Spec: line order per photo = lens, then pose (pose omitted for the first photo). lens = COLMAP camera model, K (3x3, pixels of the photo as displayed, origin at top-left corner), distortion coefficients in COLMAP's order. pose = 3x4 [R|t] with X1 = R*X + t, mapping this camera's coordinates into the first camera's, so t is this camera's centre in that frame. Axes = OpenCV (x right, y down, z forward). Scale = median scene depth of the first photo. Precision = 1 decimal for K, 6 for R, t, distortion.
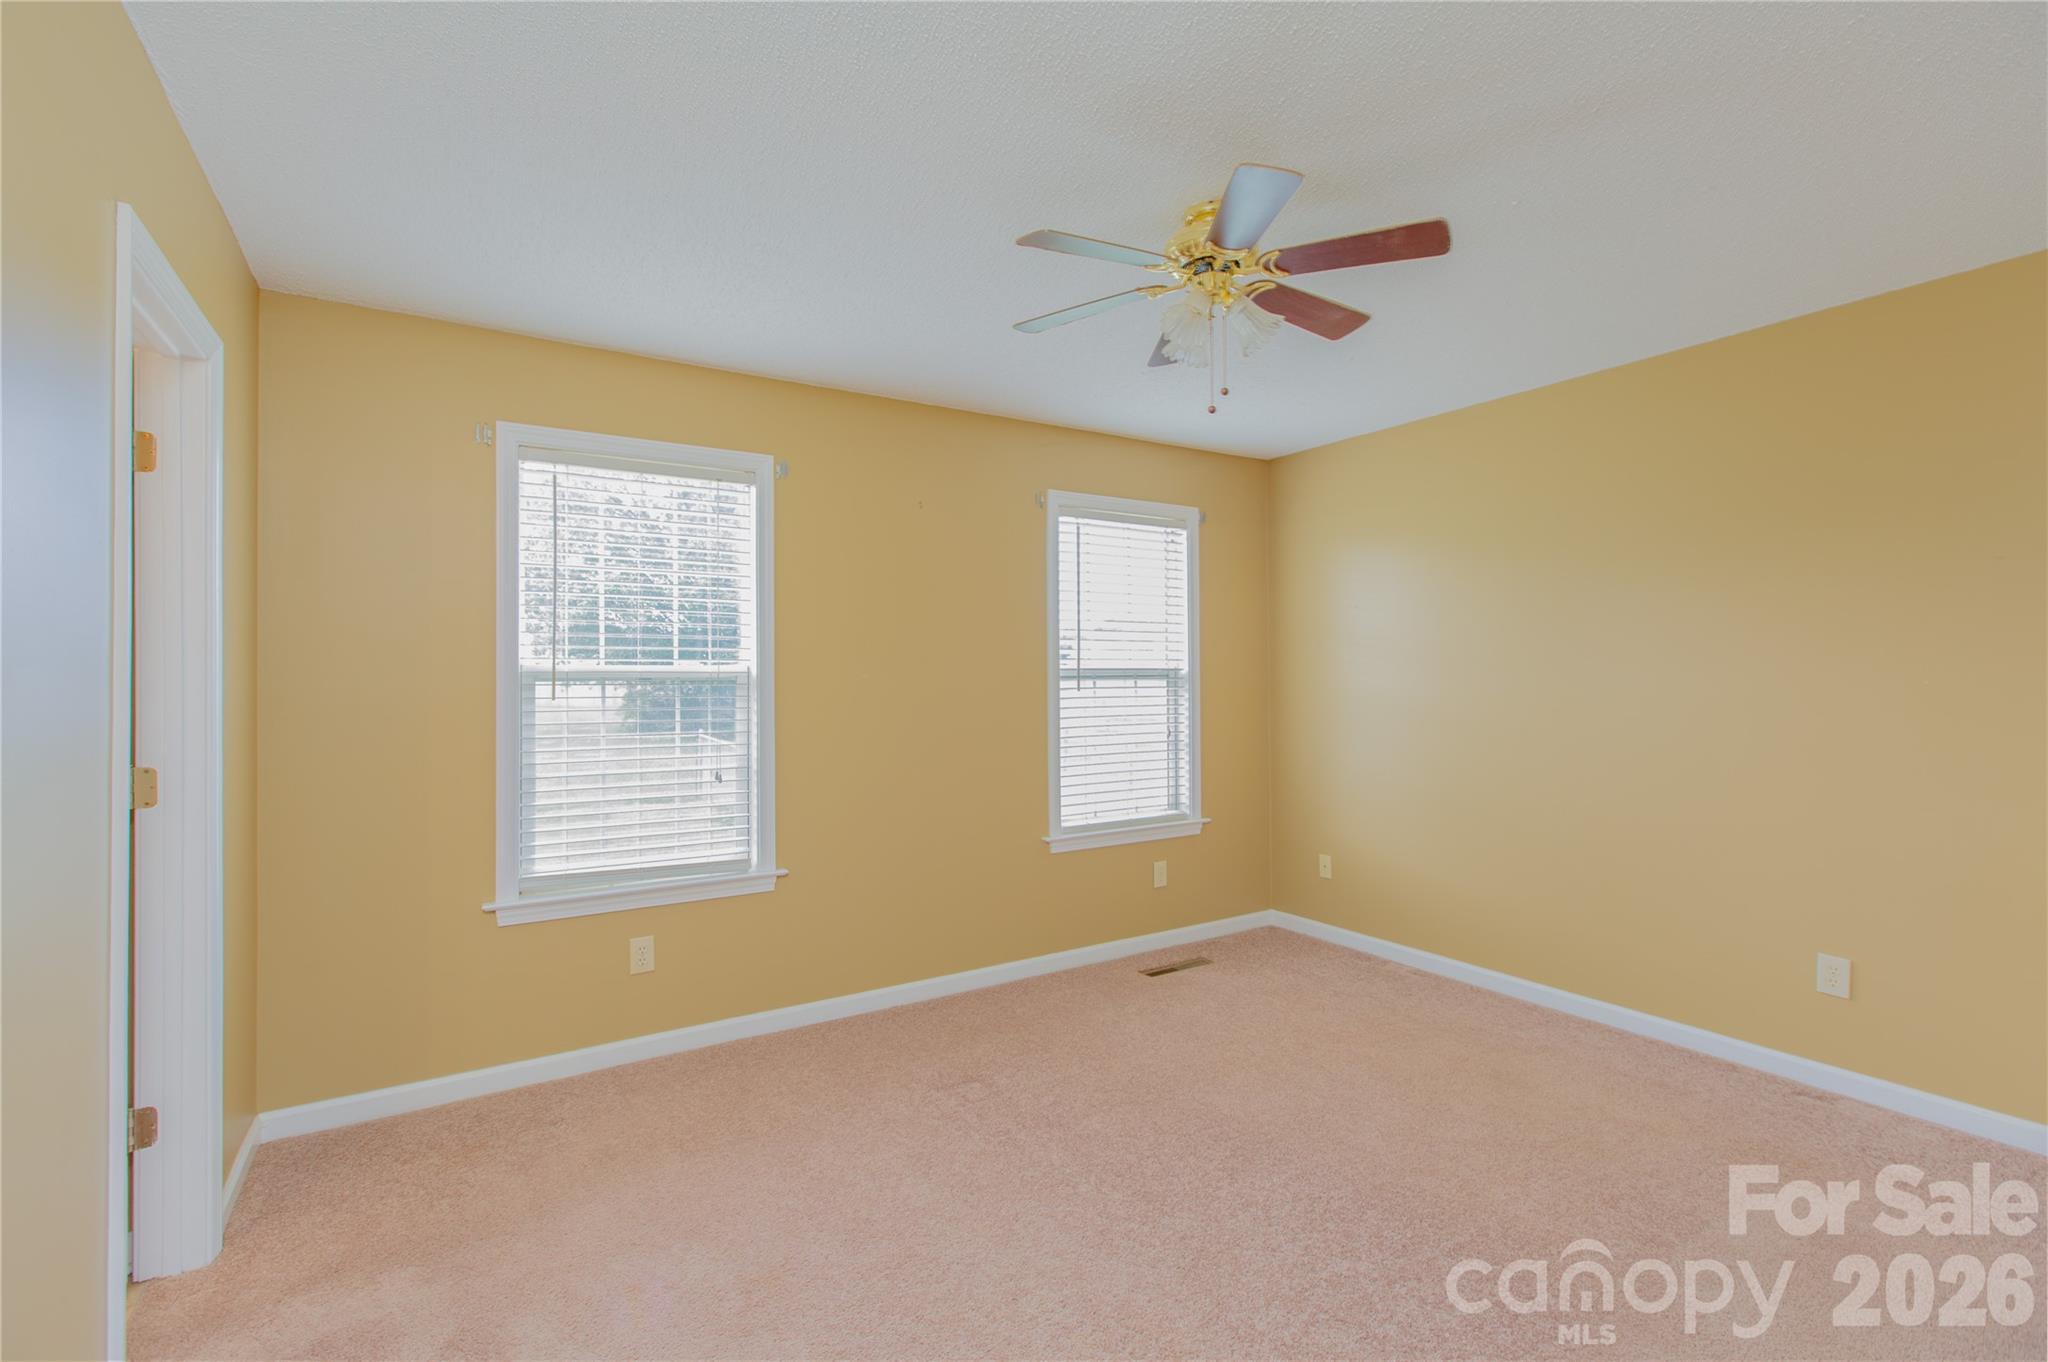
lens RADIAL K [[919.5, 0, 1024.2], [0, 919.5, 683.8], [0, 0, 1]] dist [-0.000131, 0.000048]
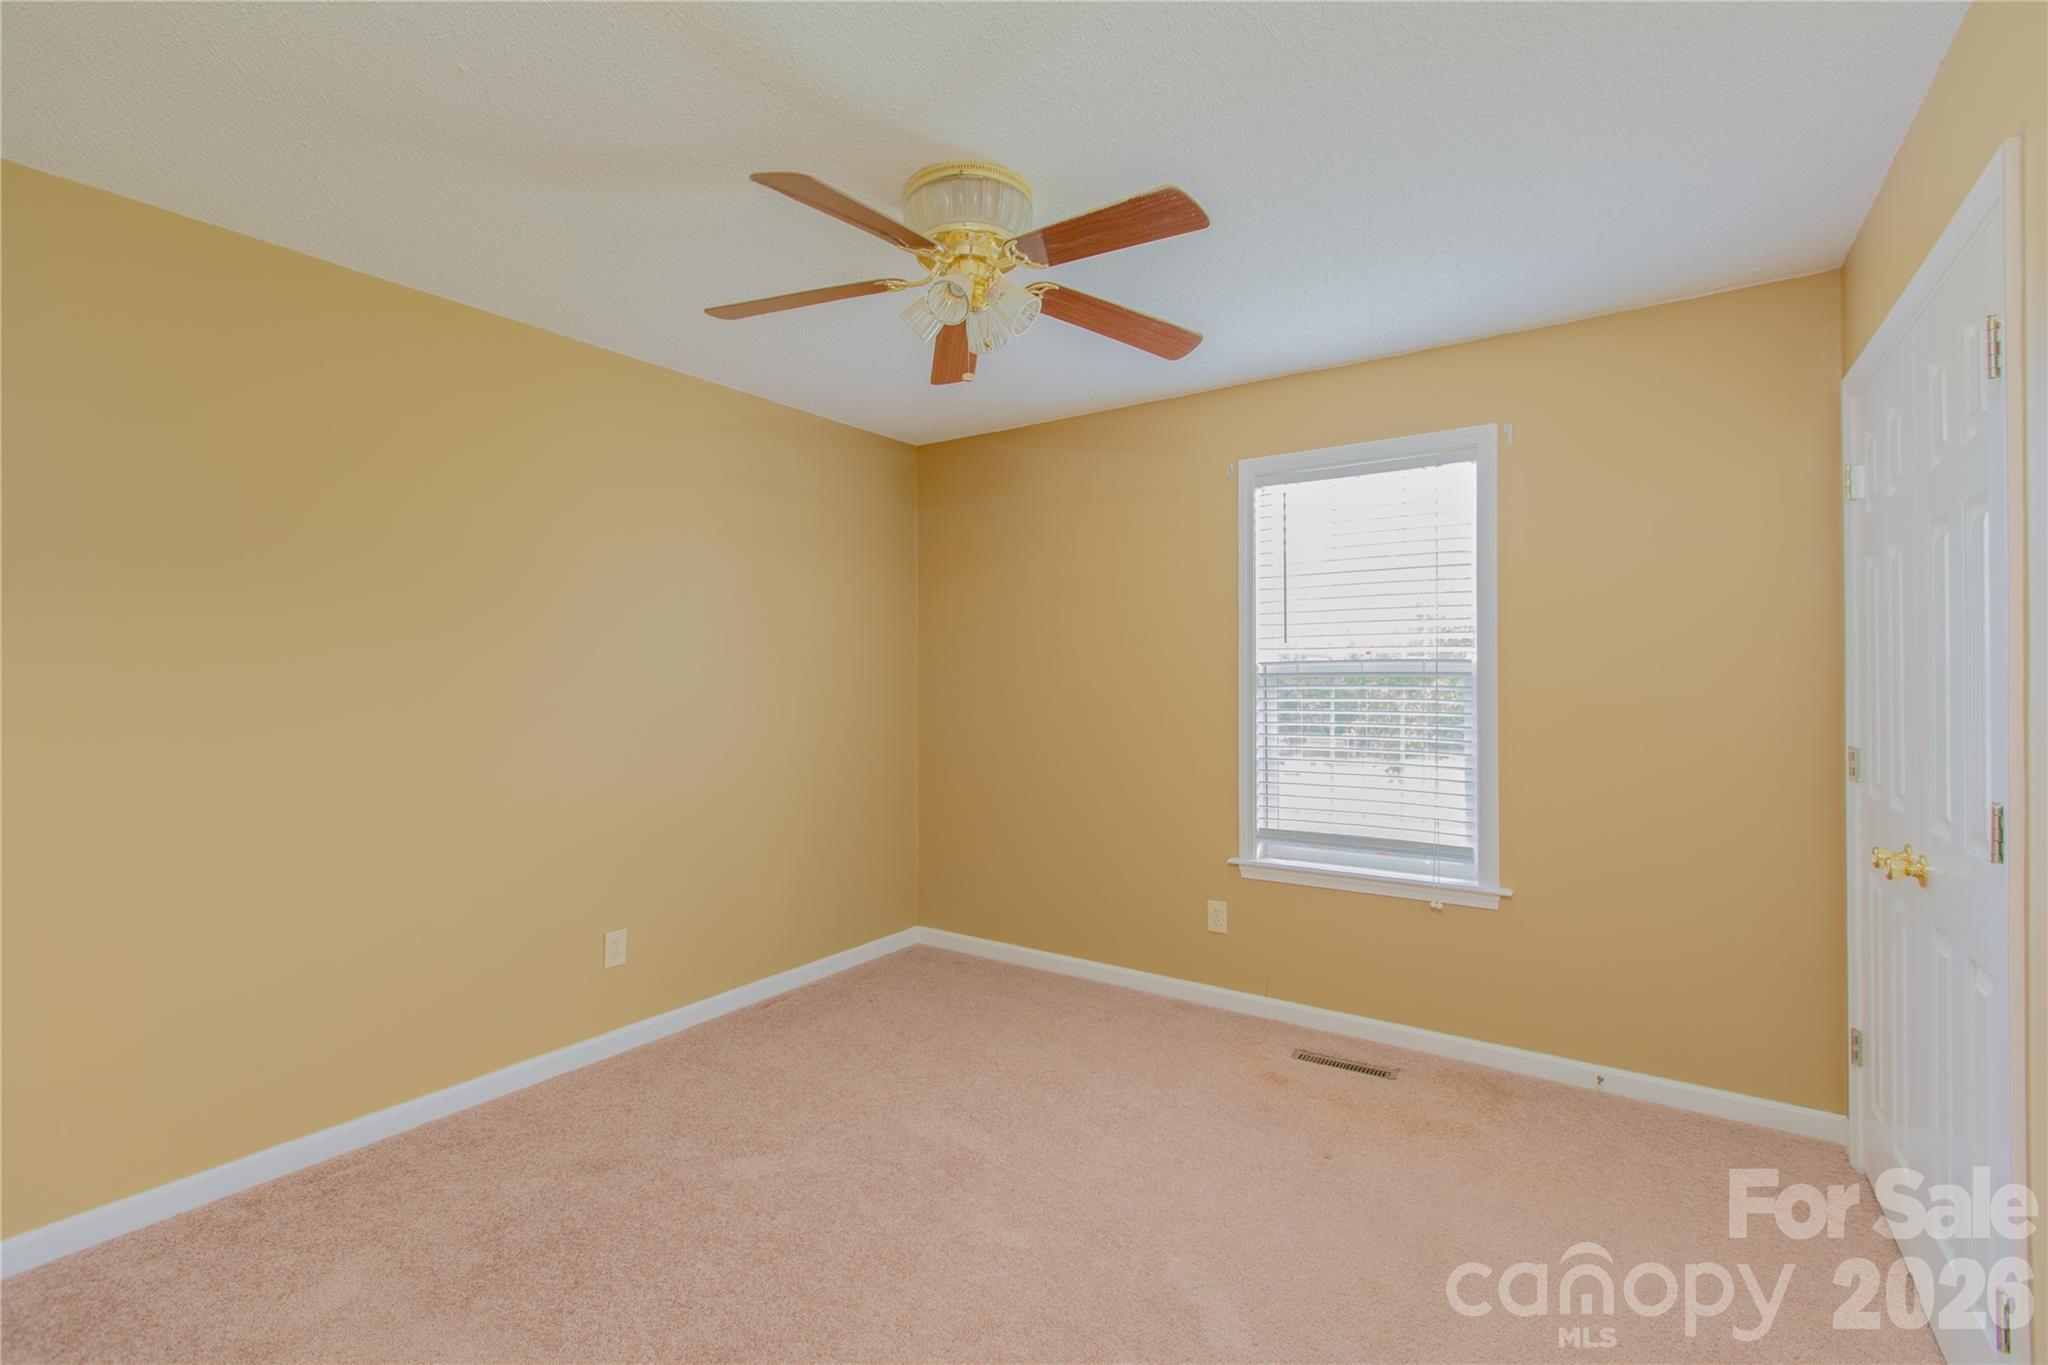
lens RADIAL K [[919.5, 0, 1022.2], [0, 919.5, 671.2], [0, 0, 1]] dist [-0.000131, 0.000048]
pose [[0.385430, -0.001541, -0.922736, 0.416787], [-0.001070, 0.999997, -0.002117, -0.004890], [0.922737, 0.001804, 0.385427, 0.259890]]
